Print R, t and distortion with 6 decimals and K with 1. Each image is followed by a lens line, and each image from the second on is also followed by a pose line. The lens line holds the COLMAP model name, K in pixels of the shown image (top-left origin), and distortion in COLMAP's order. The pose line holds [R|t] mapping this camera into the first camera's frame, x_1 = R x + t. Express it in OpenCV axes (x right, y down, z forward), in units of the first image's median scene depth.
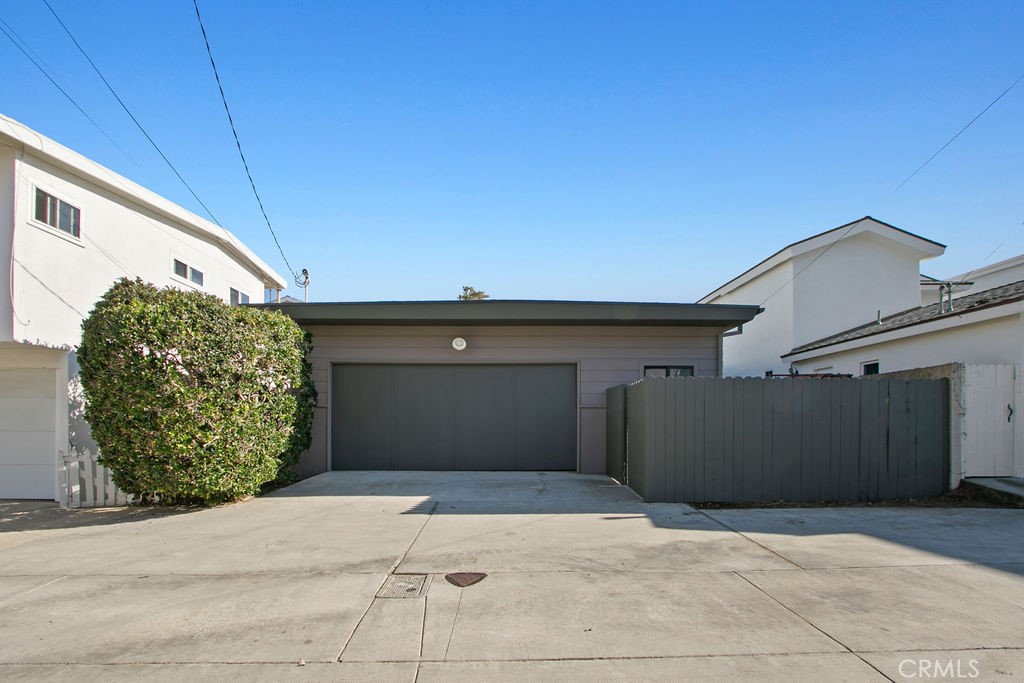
lens RADIAL K [[530.8, 0, 511.9], [0, 530.8, 333.4], [0, 0, 1]] dist [-0.020502, 0.001122]
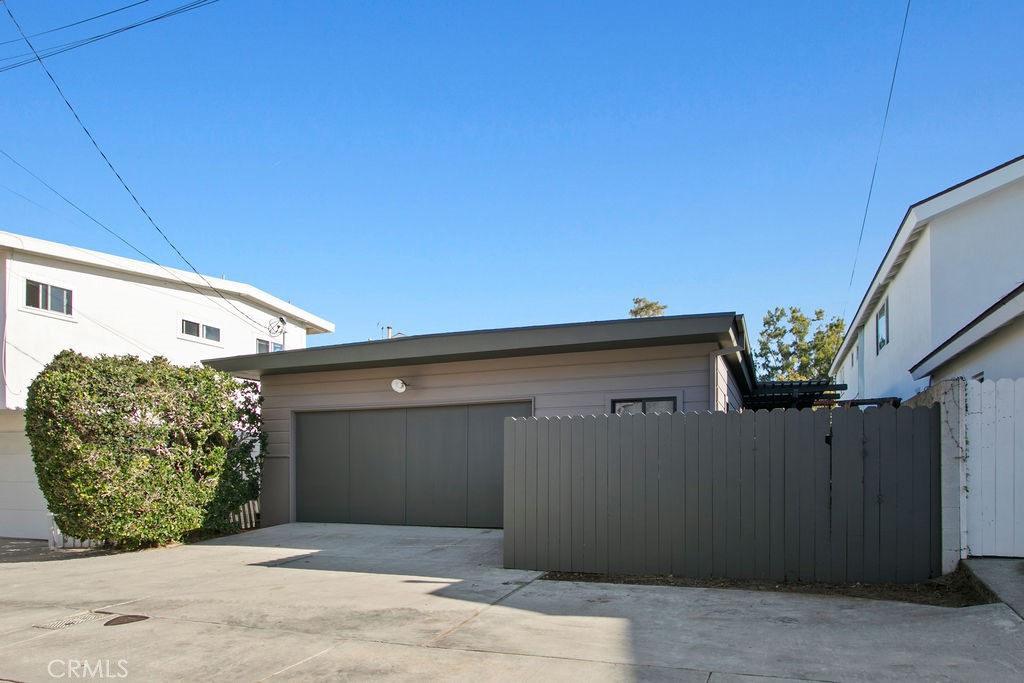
lens RADIAL K [[663.7, 0, 513.3], [0, 663.7, 351.0], [0, 0, 1]] dist [-0.021154, 0.005748]
pose [[0.919820, -0.075341, -0.385038, 0.677549], [0.072339, 0.997131, -0.022298, -0.000131], [0.385614, -0.007343, 0.922631, 0.034845]]
